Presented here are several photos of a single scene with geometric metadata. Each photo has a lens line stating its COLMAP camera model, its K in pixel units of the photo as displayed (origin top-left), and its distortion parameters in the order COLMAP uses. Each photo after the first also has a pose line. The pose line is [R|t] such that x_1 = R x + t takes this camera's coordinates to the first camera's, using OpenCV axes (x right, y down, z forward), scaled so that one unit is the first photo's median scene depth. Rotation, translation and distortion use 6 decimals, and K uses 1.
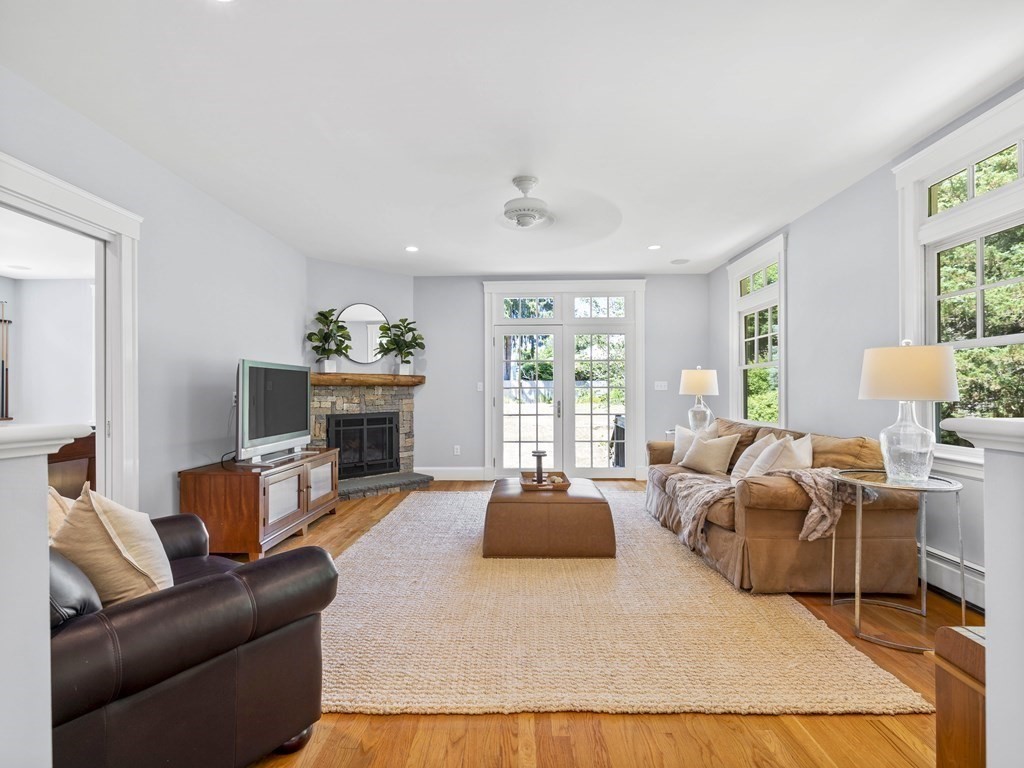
lens RADIAL K [[487.8, 0, 508.2], [0, 487.8, 387.9], [0, 0, 1]] dist [-0.000029, -0.000123]
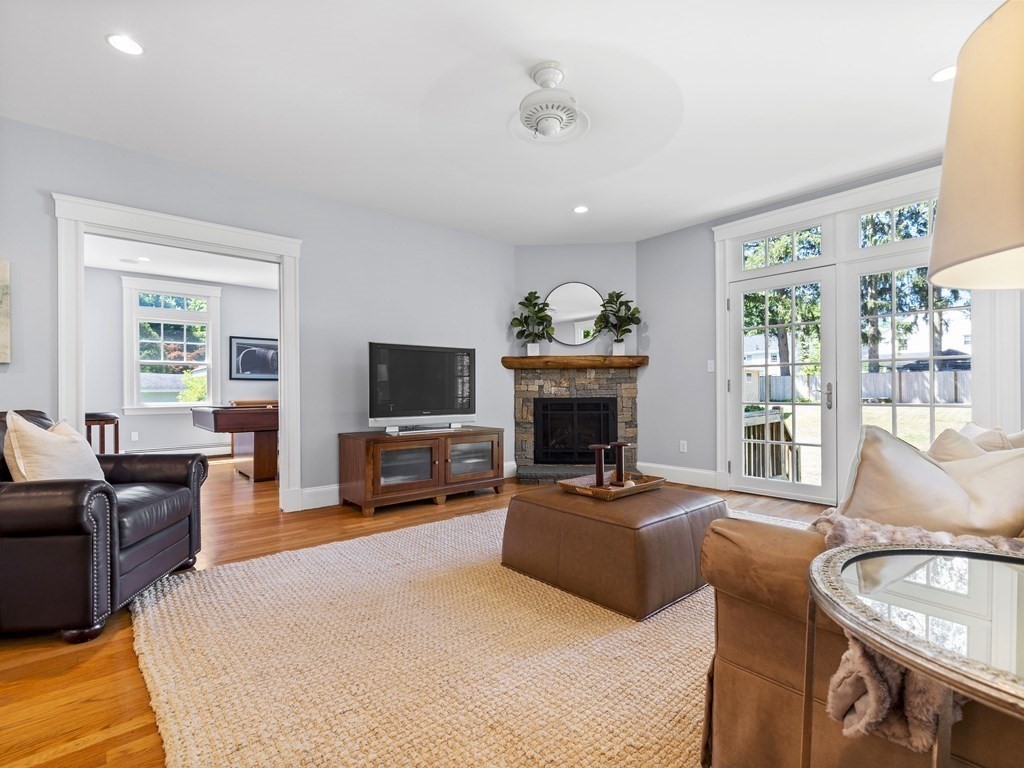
lens RADIAL K [[487.8, 0, 511.9], [0, 487.8, 390.7], [0, 0, 1]] dist [-0.000029, -0.000123]
pose [[0.667672, -0.001698, -0.744454, 0.317284], [0.007806, 0.999958, 0.004721, 0.031729], [0.744415, -0.008963, 0.667658, 0.267198]]
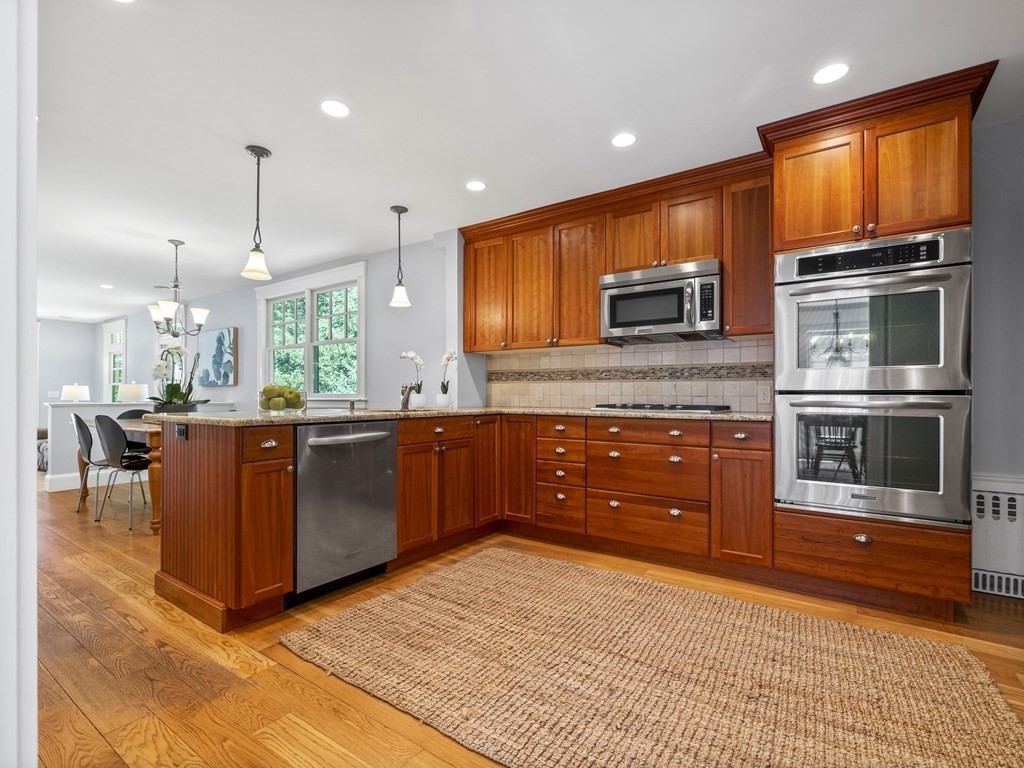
lens RADIAL K [[487.8, 0, 511.2], [0, 487.8, 389.9], [0, 0, 1]] dist [-0.000029, -0.000123]
pose [[0.559476, 0.010136, 0.828785, -0.148343], [-0.005909, 0.999949, -0.008240, -0.014438], [-0.828826, -0.000287, 0.559507, -1.043694]]
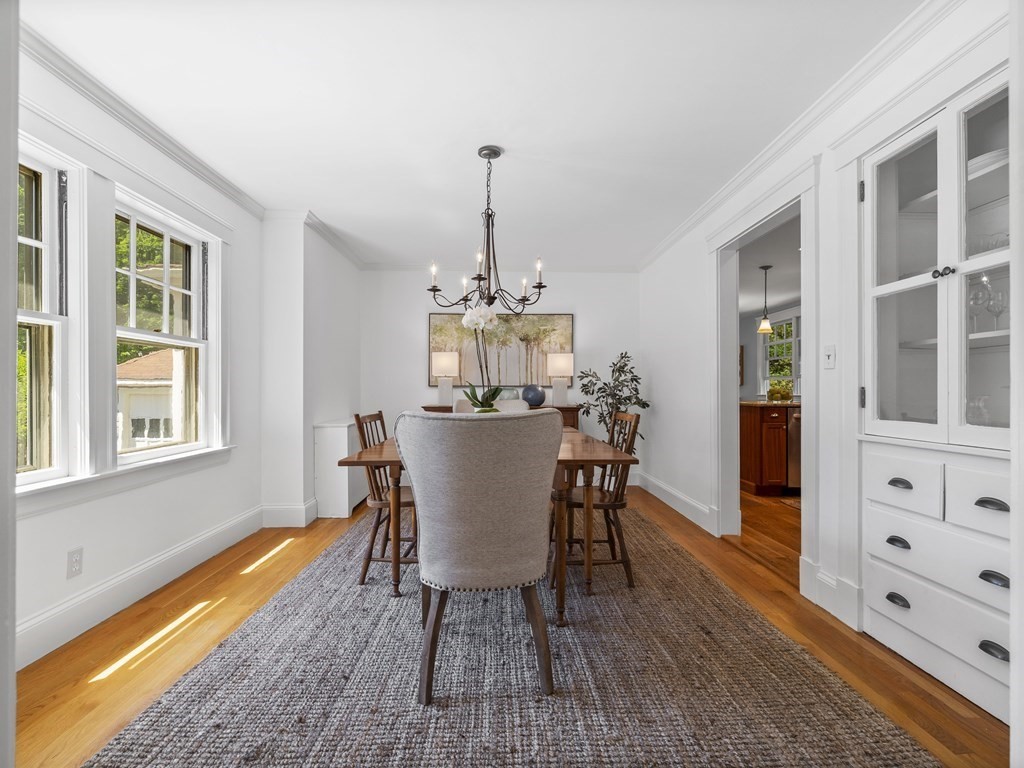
lens RADIAL K [[487.8, 0, 512.3], [0, 487.8, 389.3], [0, 0, 1]] dist [-0.000029, -0.000123]
pose [[0.998687, 0.002295, 0.051171, -0.747045], [-0.002216, 0.999996, -0.001601, -0.017946], [-0.051175, 0.001486, 0.998689, -1.985033]]
